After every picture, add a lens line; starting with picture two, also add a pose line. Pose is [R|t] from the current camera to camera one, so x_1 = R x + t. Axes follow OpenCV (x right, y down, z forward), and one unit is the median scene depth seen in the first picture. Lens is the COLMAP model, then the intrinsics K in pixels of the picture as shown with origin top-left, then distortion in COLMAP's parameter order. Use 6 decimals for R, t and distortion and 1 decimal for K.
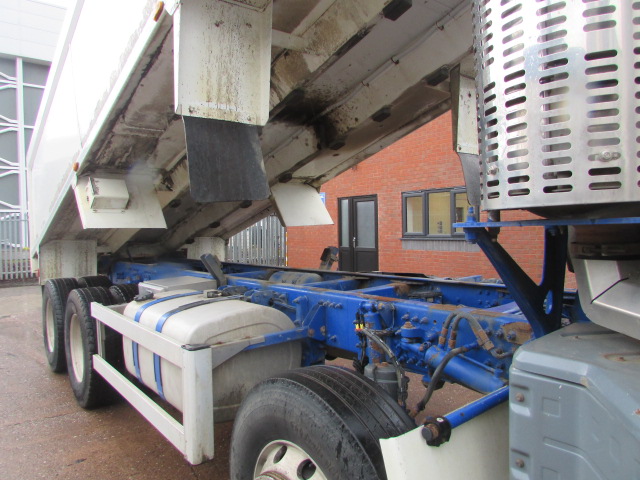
lens RADIAL K [[452.0, 0, 324.6], [0, 452.0, 239.1], [0, 0, 1]] dist [-0.026970, 0.002645]
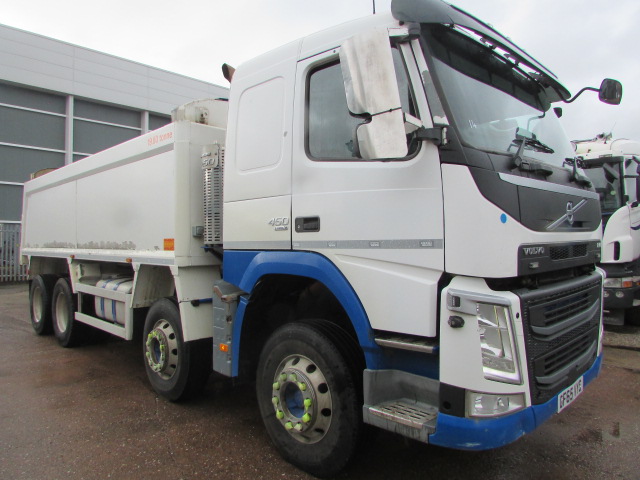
lens RADIAL K [[452.0, 0, 321.9], [0, 452.0, 239.1], [0, 0, 1]] dist [-0.026970, 0.002645]
pose [[0.994994, 0.026218, 0.096430, 0.252709], [-0.022531, 0.998980, -0.039120, 0.007773], [-0.097357, 0.036752, 0.994571, -0.775961]]
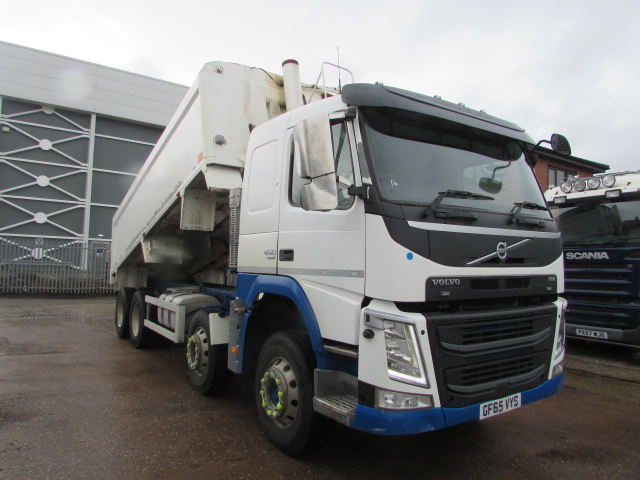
lens RADIAL K [[452.0, 0, 324.1], [0, 452.0, 241.4], [0, 0, 1]] dist [-0.026970, 0.002645]
pose [[0.994978, 0.050744, -0.086280, 0.454211], [-0.057488, 0.995328, -0.077571, -0.003969], [0.081940, 0.082142, 0.993246, -0.979862]]
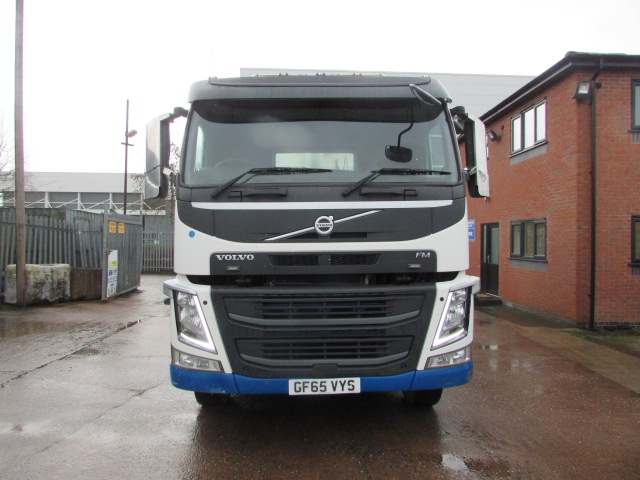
lens RADIAL K [[452.0, 0, 334.2], [0, 452.0, 234.3], [0, 0, 1]] dist [-0.026970, 0.002645]
pose [[0.808979, 0.025899, -0.587266, 1.215617], [-0.047912, 0.998610, -0.021962, -0.038755], [0.585881, 0.045904, 0.809096, -0.752031]]
